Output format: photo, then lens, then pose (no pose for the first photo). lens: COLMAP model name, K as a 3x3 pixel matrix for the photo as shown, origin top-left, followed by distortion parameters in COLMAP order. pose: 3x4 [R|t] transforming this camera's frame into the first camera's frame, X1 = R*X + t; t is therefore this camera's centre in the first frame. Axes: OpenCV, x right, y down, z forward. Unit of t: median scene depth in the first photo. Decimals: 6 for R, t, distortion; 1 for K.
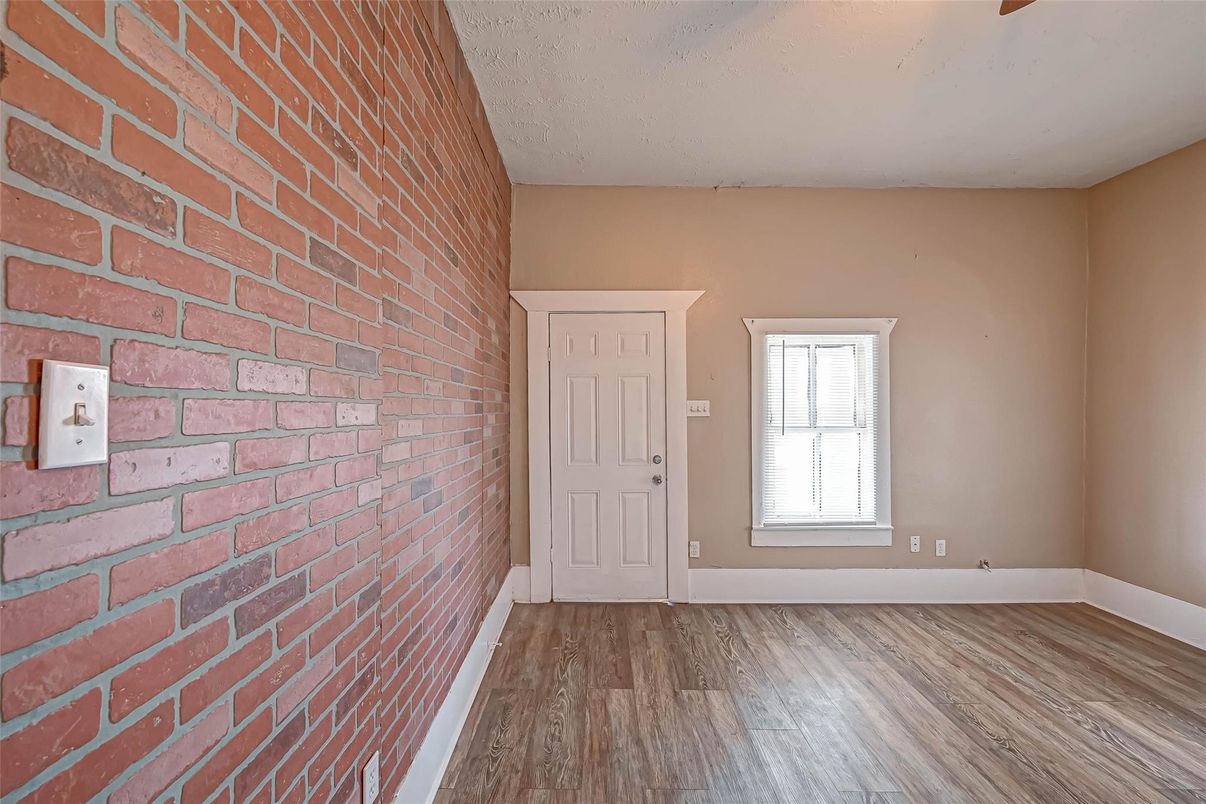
lens RADIAL K [[486.0, 0, 588.4], [0, 486.0, 408.5], [0, 0, 1]] dist [0.000439, -0.000083]
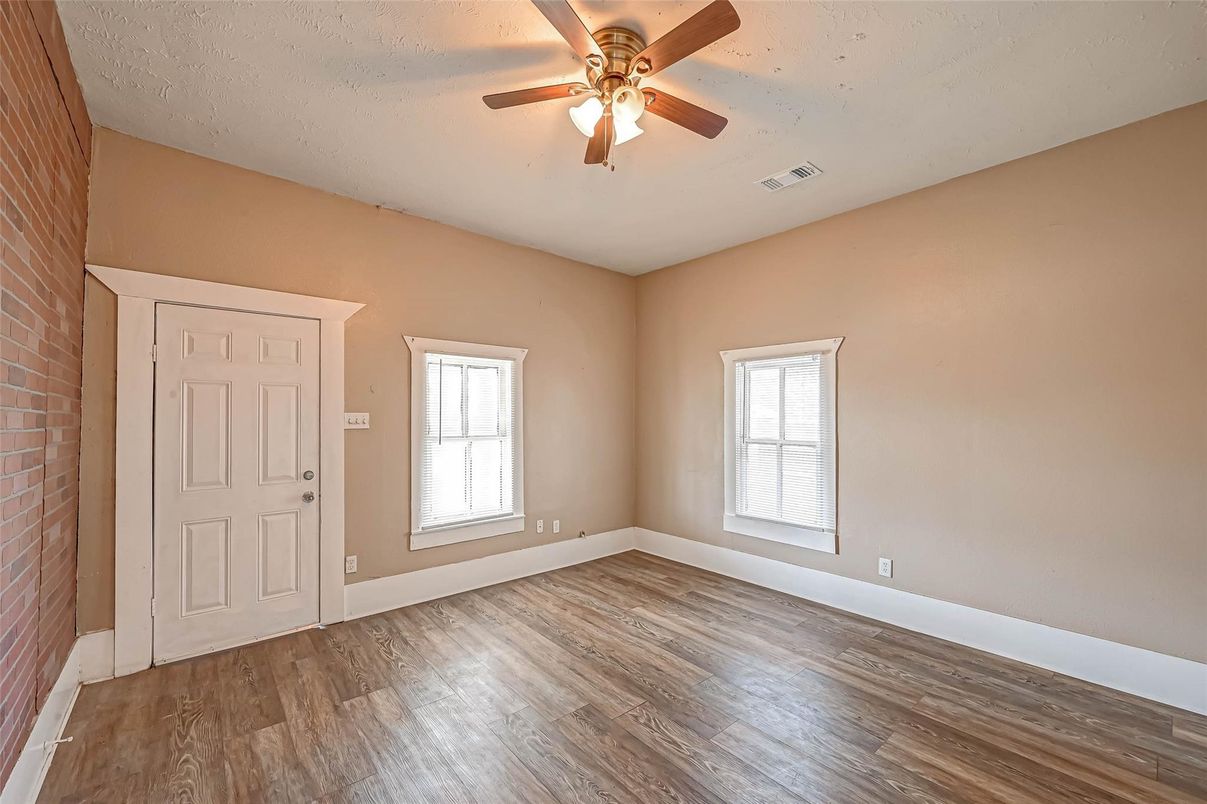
lens RADIAL K [[486.4, 0, 604.0], [0, 486.4, 409.9], [0, 0, 1]] dist [0.000439, -0.000083]
pose [[0.752857, 0.012726, 0.658061, -0.056101], [0.002464, 0.999752, -0.022153, 0.000910], [-0.658179, 0.018300, 0.752639, -0.094851]]
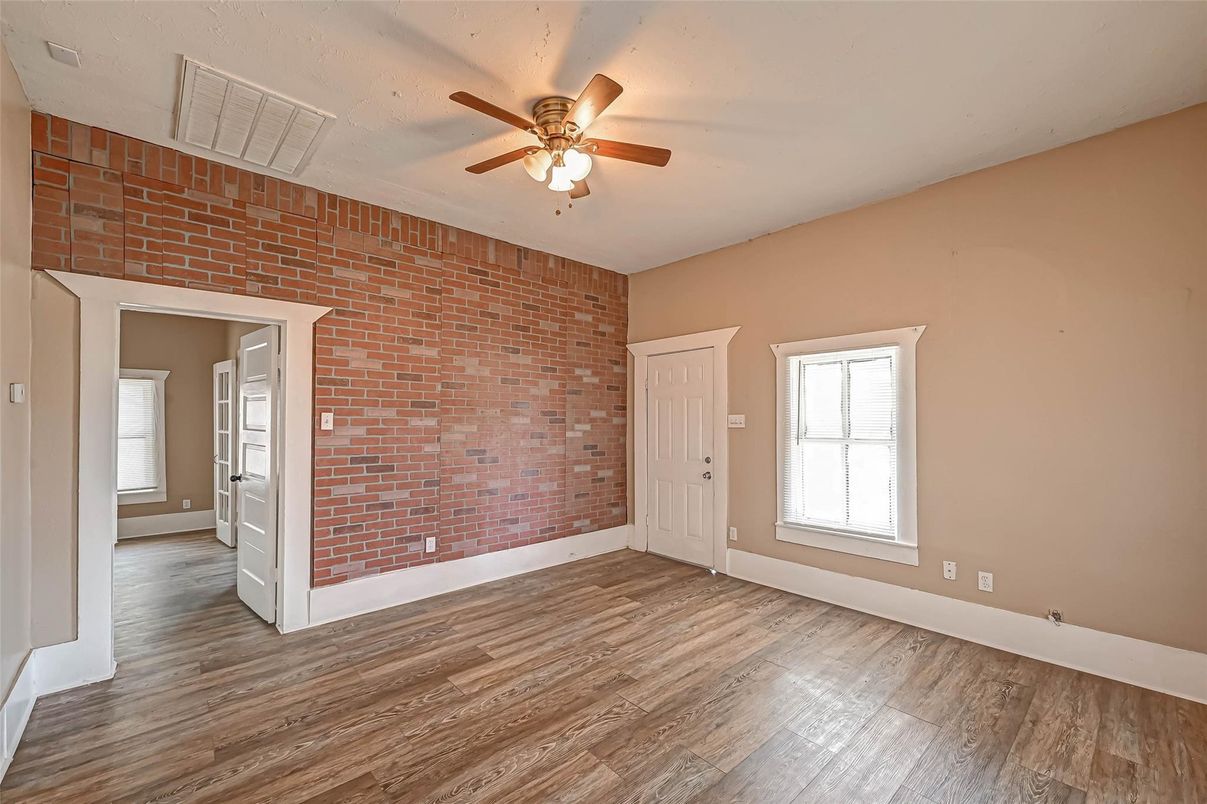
lens RADIAL K [[486.4, 0, 603.9], [0, 486.4, 417.3], [0, 0, 1]] dist [0.000439, -0.000083]
pose [[0.678192, -0.003521, -0.734876, 1.055628], [-0.001883, 0.999977, -0.006529, -0.000618], [0.734882, 0.005812, 0.678170, -0.108404]]
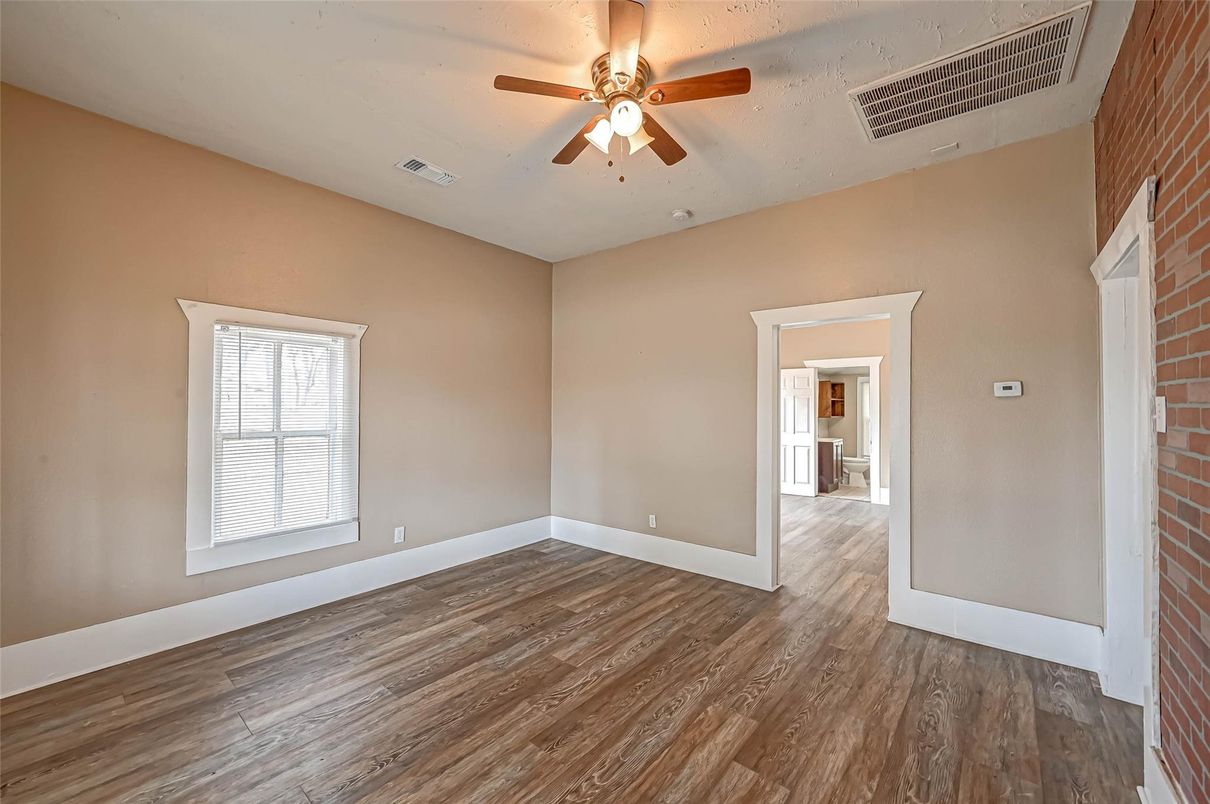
lens RADIAL K [[487.6, 0, 606.8], [0, 487.6, 400.0], [0, 0, 1]] dist [0.000439, -0.000083]
pose [[-0.778334, -0.003968, 0.627838, -0.061555], [-0.003380, 0.999992, 0.002130, -0.019923], [-0.627842, -0.000464, -0.778341, 0.995714]]
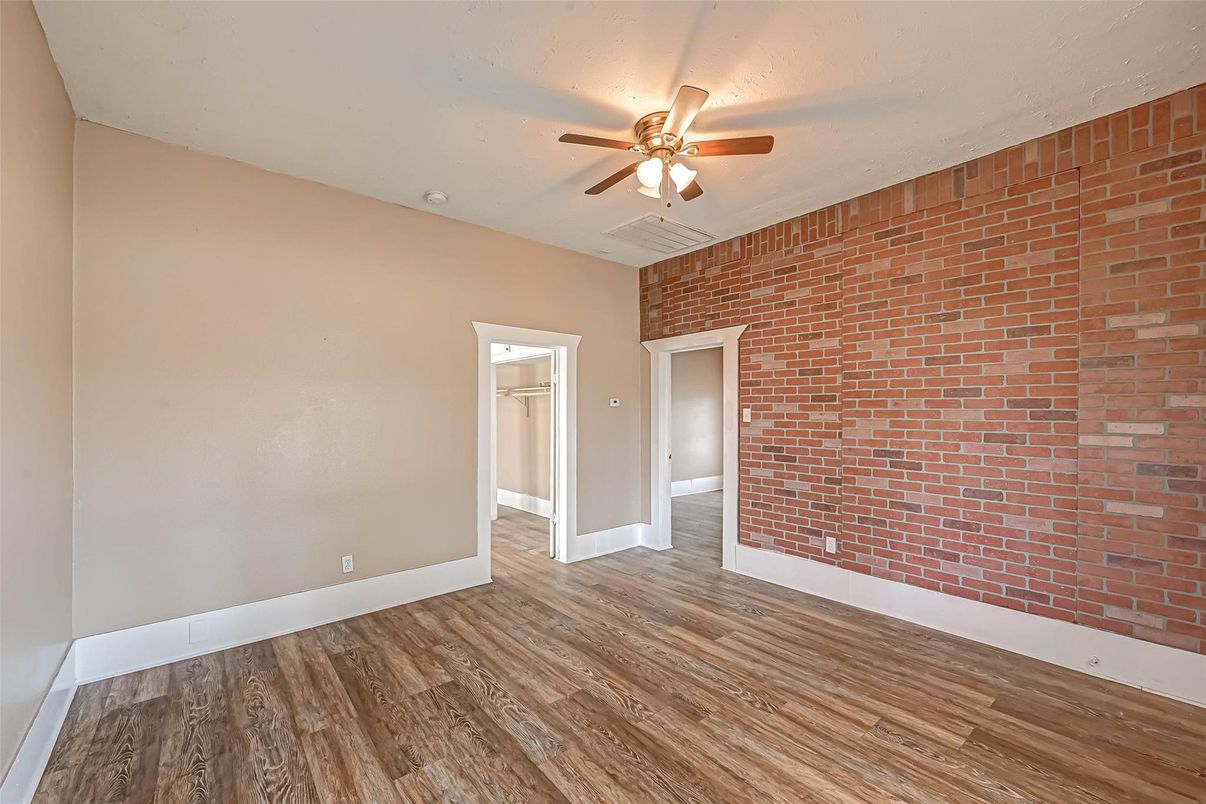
lens RADIAL K [[486.0, 0, 600.1], [0, 486.0, 413.9], [0, 0, 1]] dist [0.000439, -0.000083]
pose [[-0.761403, -0.005070, -0.648259, 1.038817], [-0.004846, 0.999986, -0.002129, 0.003381], [0.648261, 0.001521, -0.761417, 0.986067]]
